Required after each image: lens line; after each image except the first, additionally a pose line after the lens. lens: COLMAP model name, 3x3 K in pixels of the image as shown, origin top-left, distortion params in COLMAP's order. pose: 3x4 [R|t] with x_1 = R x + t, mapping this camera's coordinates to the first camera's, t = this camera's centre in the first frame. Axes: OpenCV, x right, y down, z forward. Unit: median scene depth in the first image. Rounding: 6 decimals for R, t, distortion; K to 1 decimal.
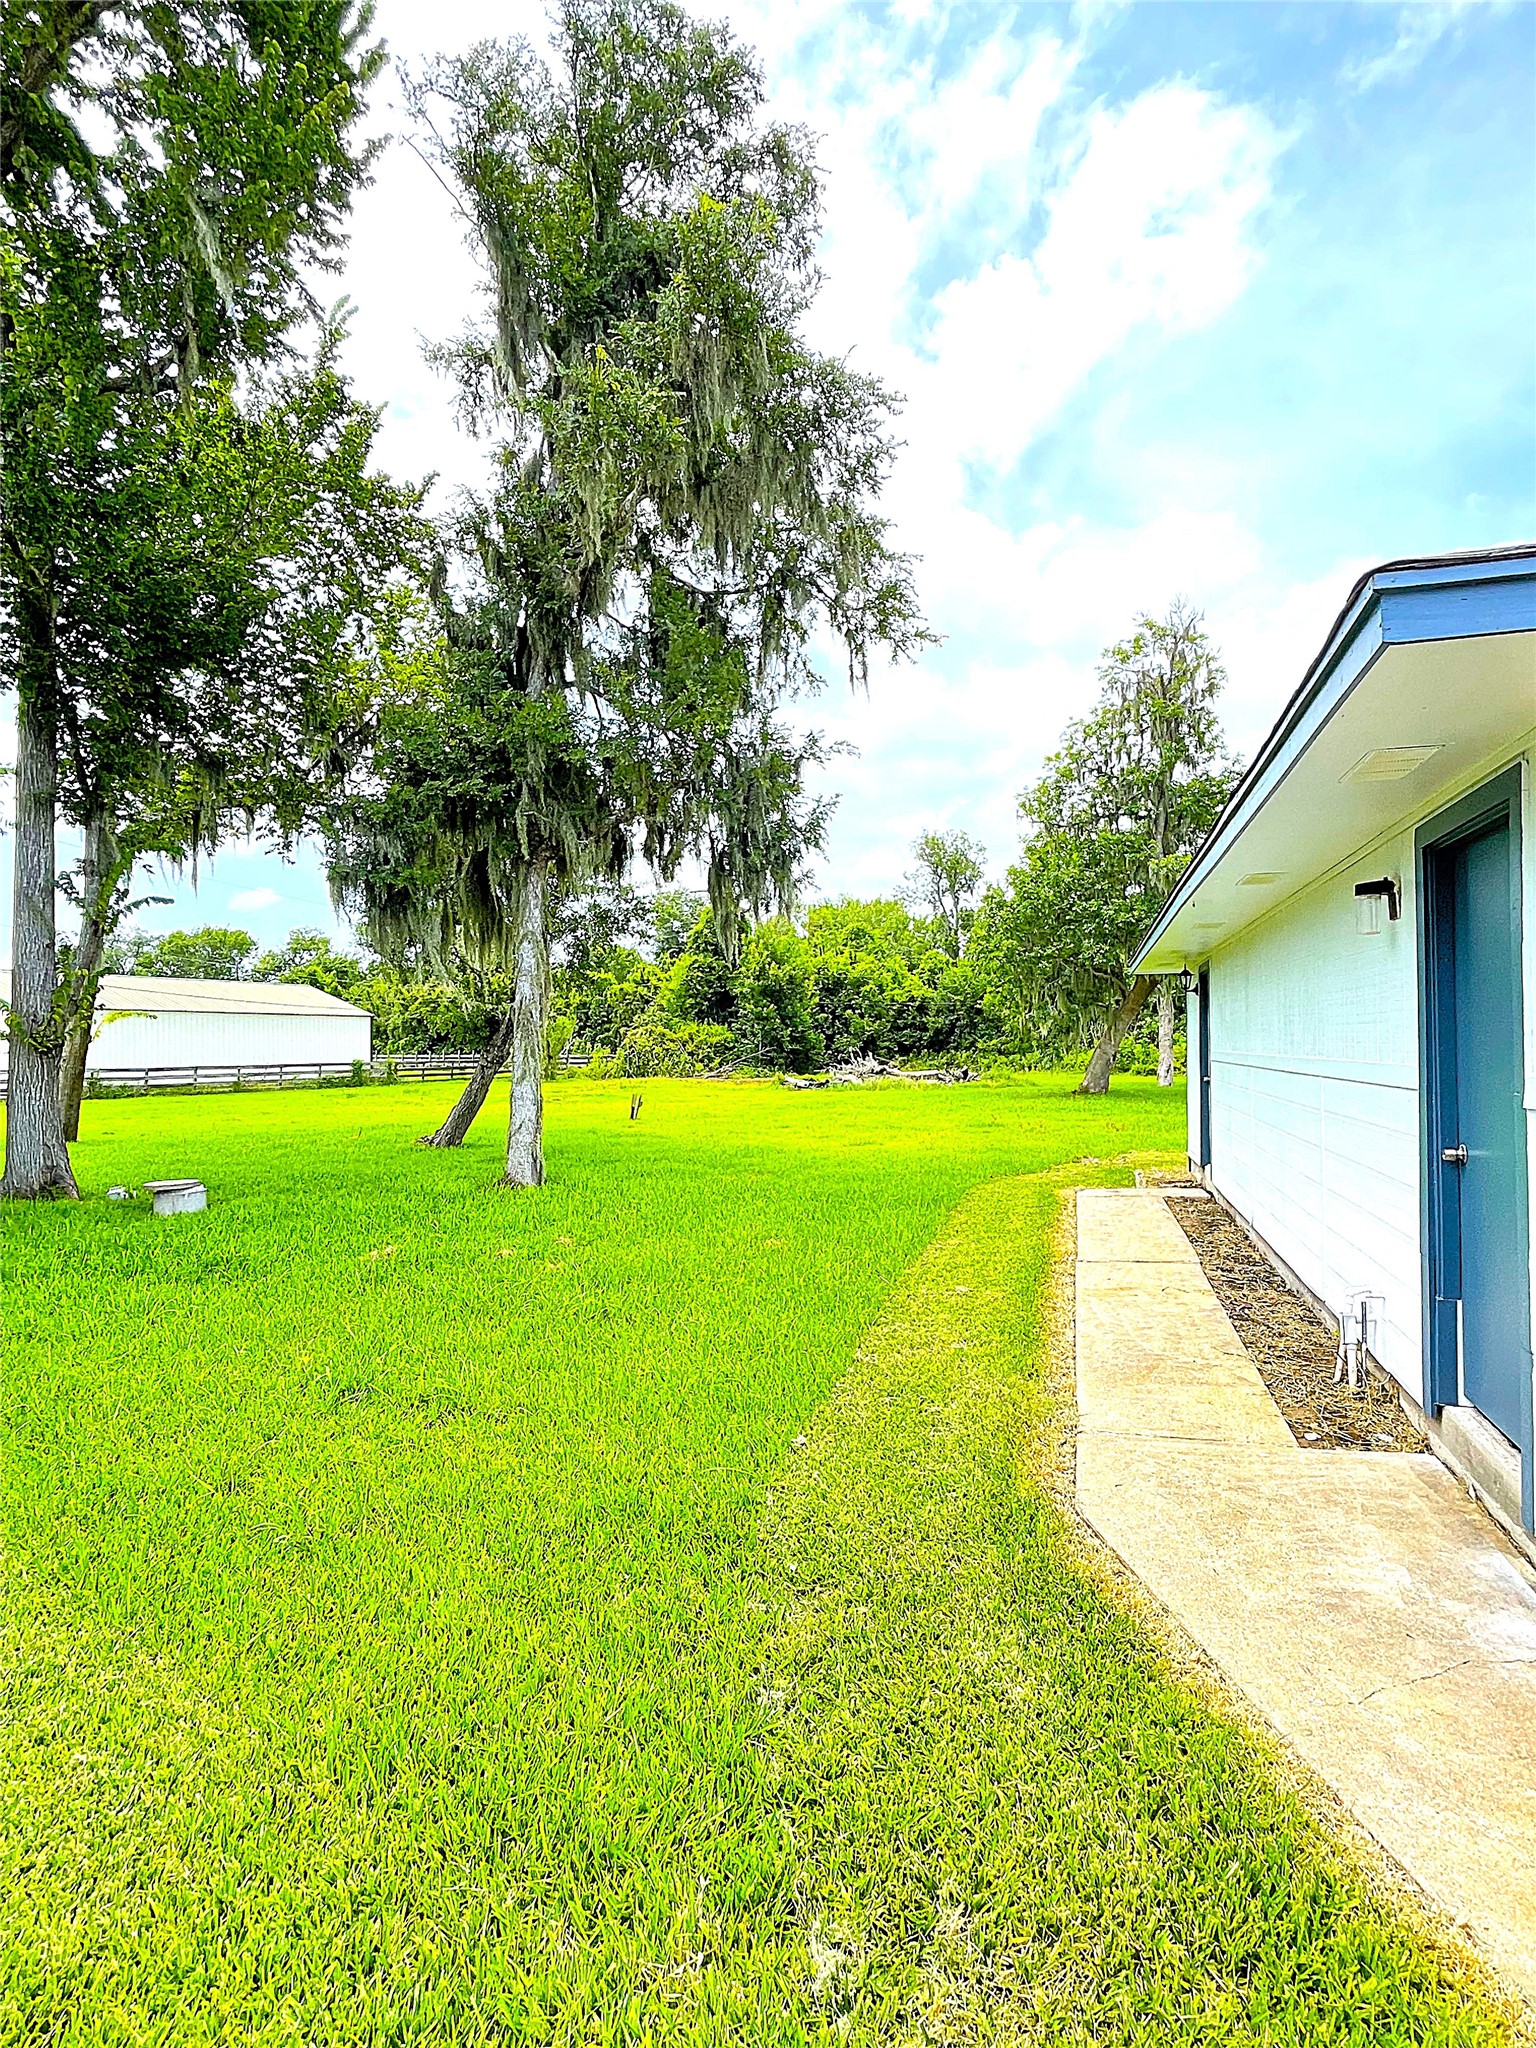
lens RADIAL K [[1028.8, 0, 758.7], [0, 1028.8, 1018.3], [0, 0, 1]] dist [0.001323, 0.000637]
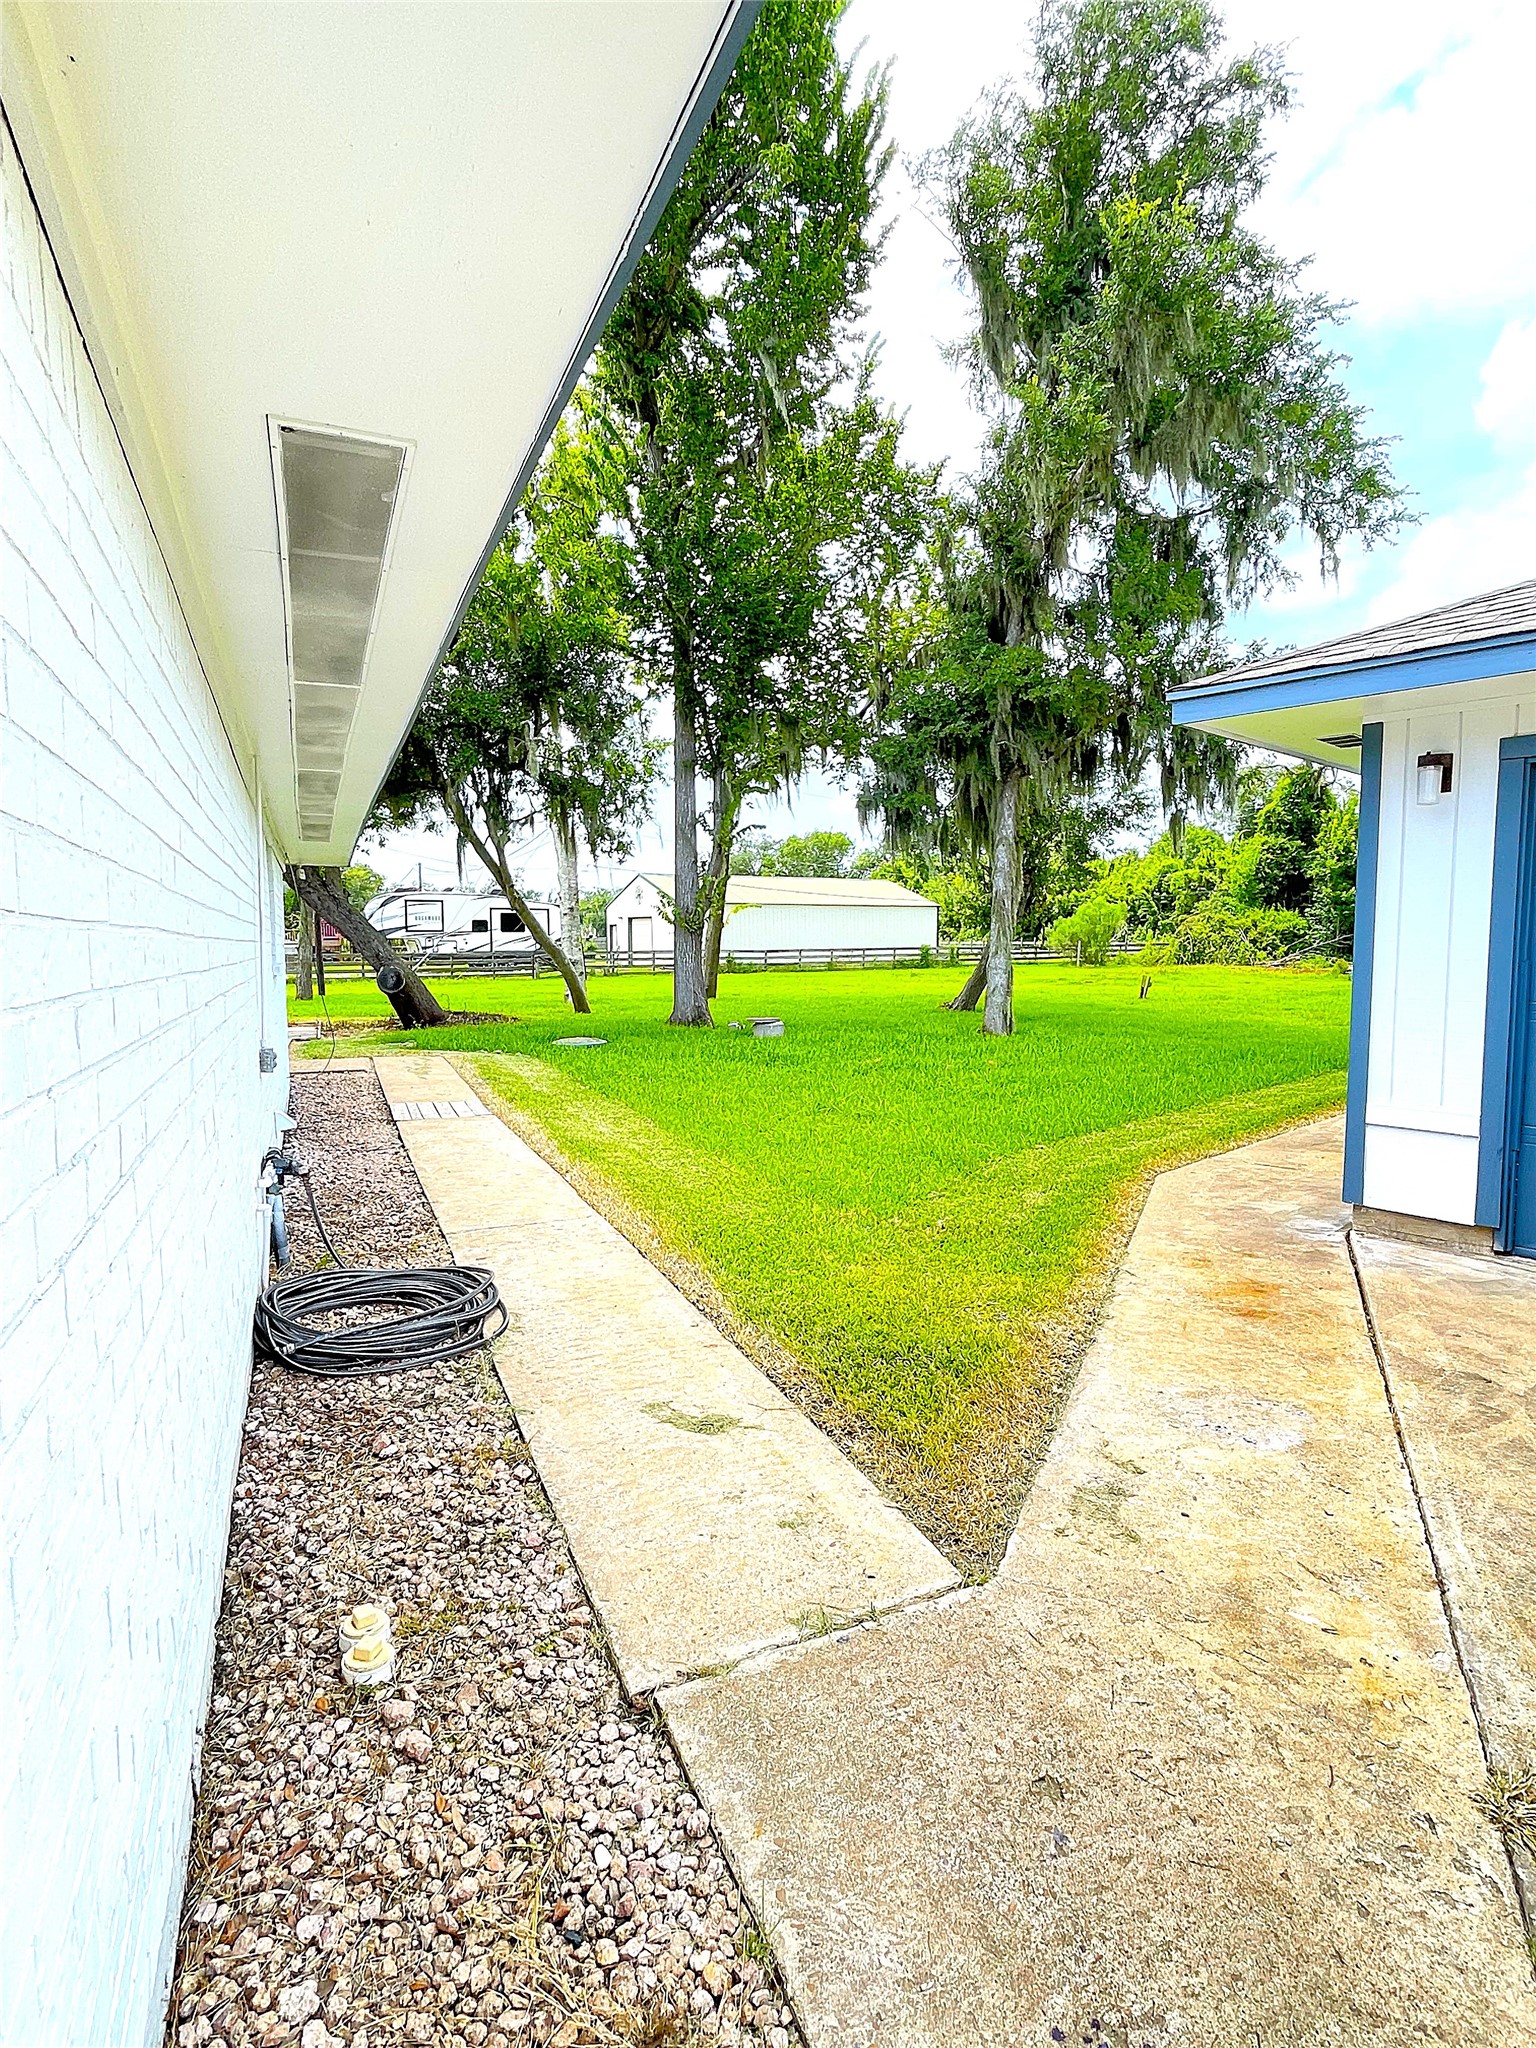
lens RADIAL K [[1028.8, 0, 783.8], [0, 1028.8, 1013.4], [0, 0, 1]] dist [0.001323, 0.000637]
pose [[0.864649, 0.037298, -0.500991, 0.167765], [0.014225, 0.995023, 0.098630, 0.003327], [0.502176, -0.092407, 0.859814, -0.224449]]
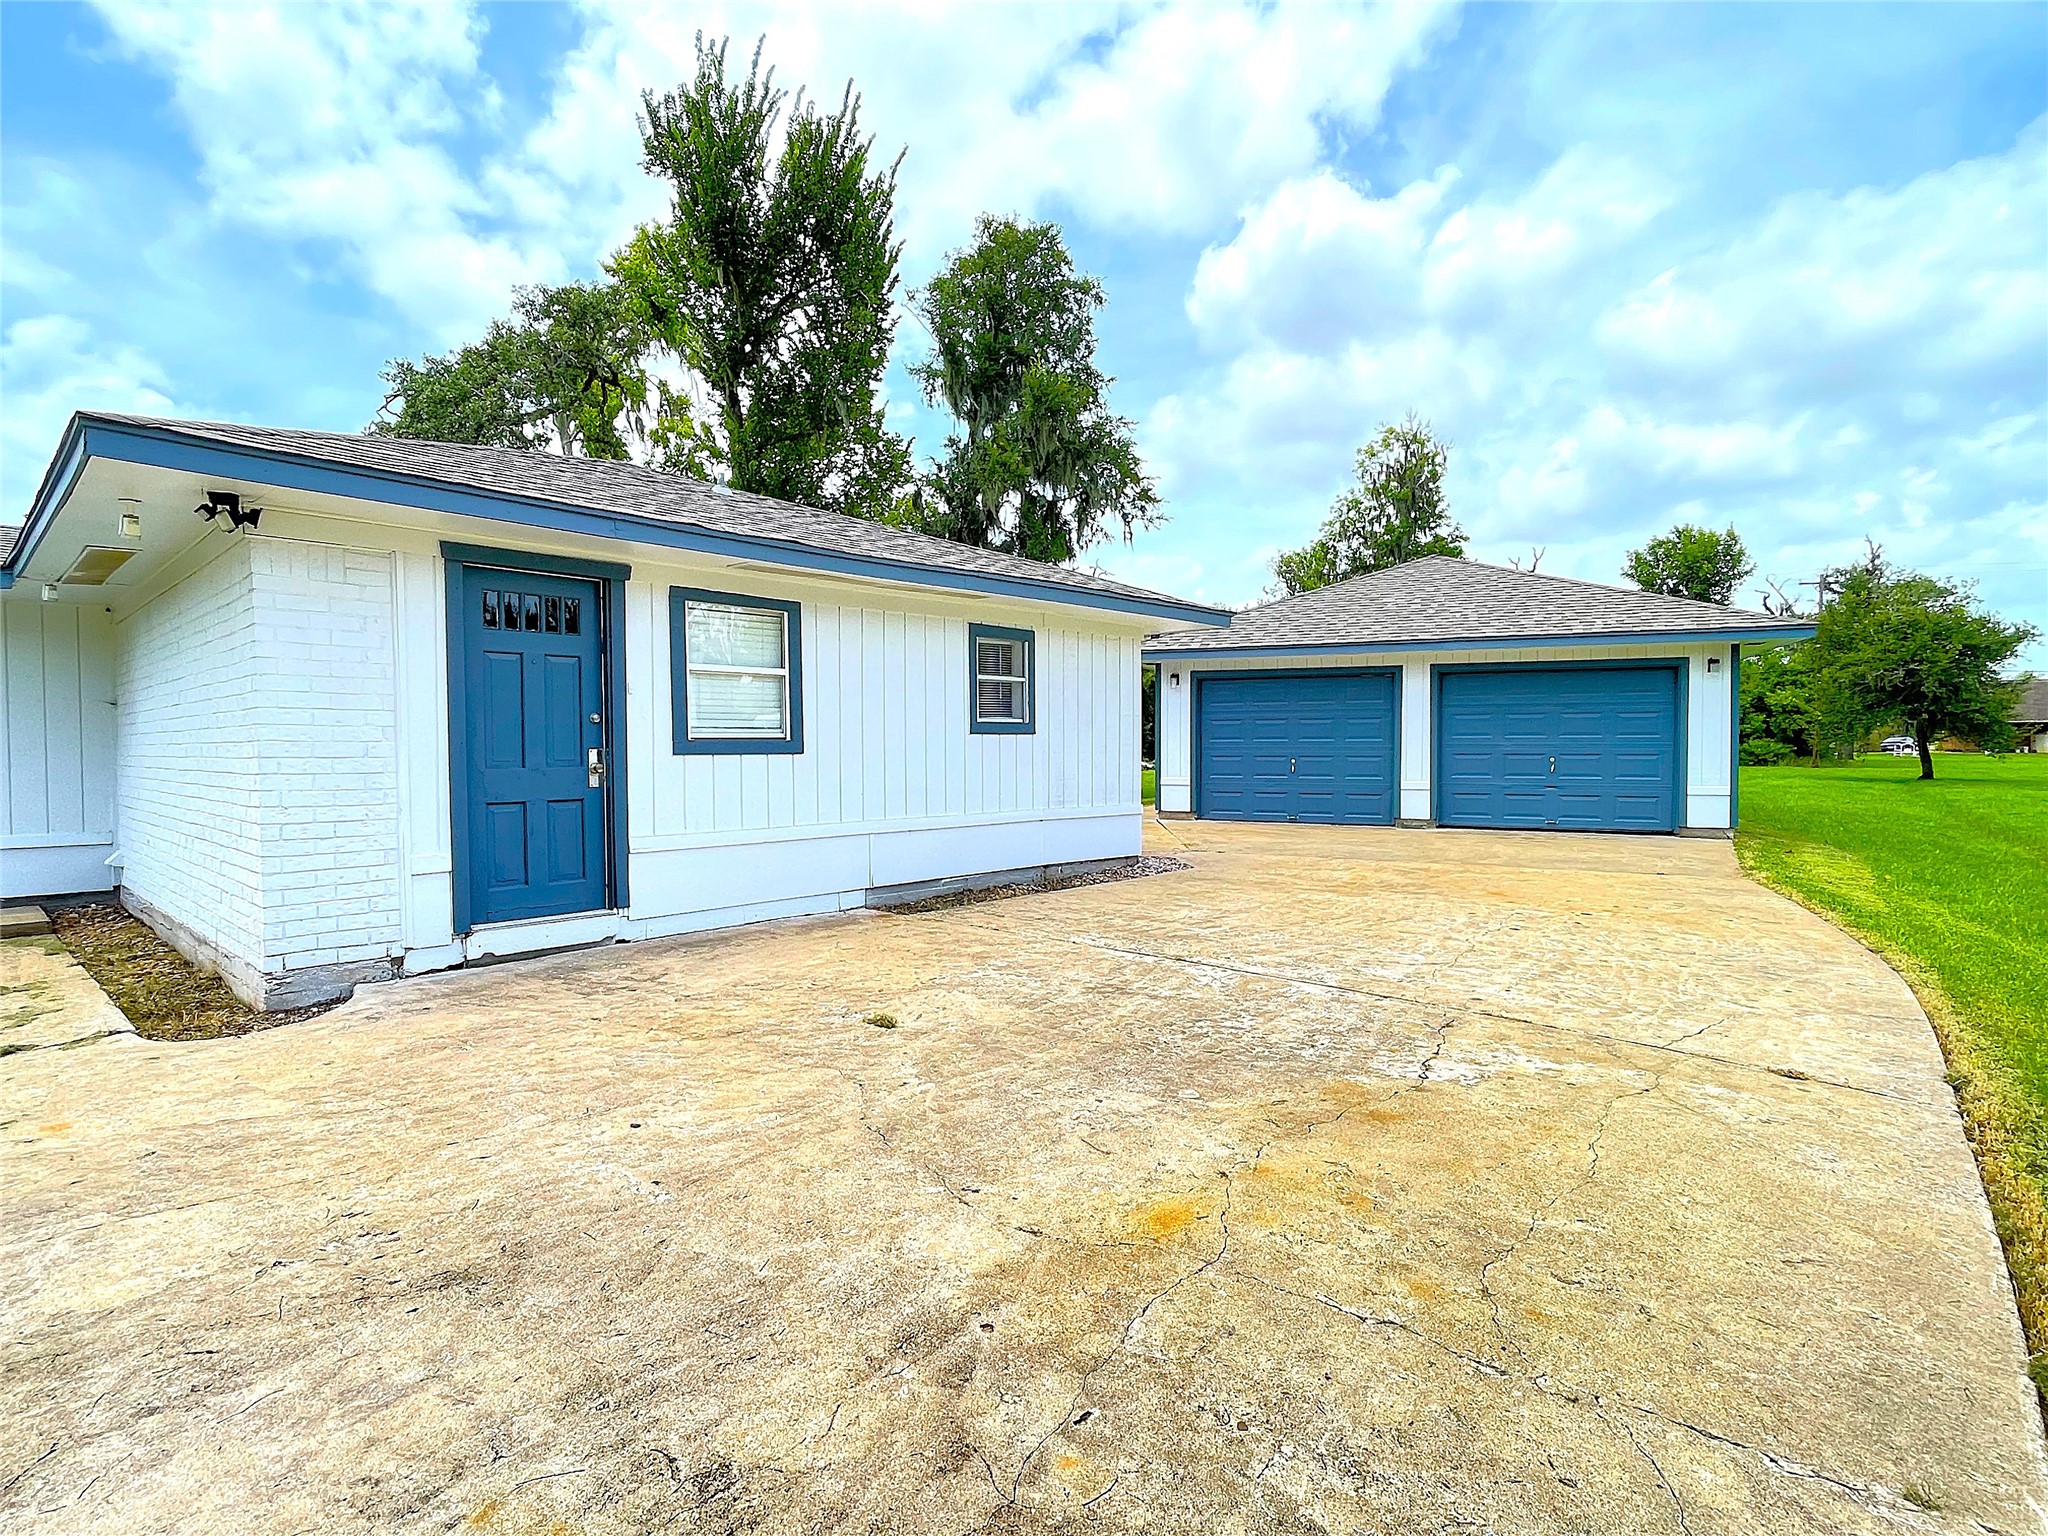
lens RADIAL K [[1028.8, 0, 1023.0], [0, 1028.8, 772.7], [0, 0, 1]] dist [0.001323, 0.000637]
pose [[0.991573, 0.003705, -0.129497, 0.161223], [0.003099, 0.998627, 0.052299, 0.005658], [0.129513, -0.052260, 0.990200, -1.016042]]
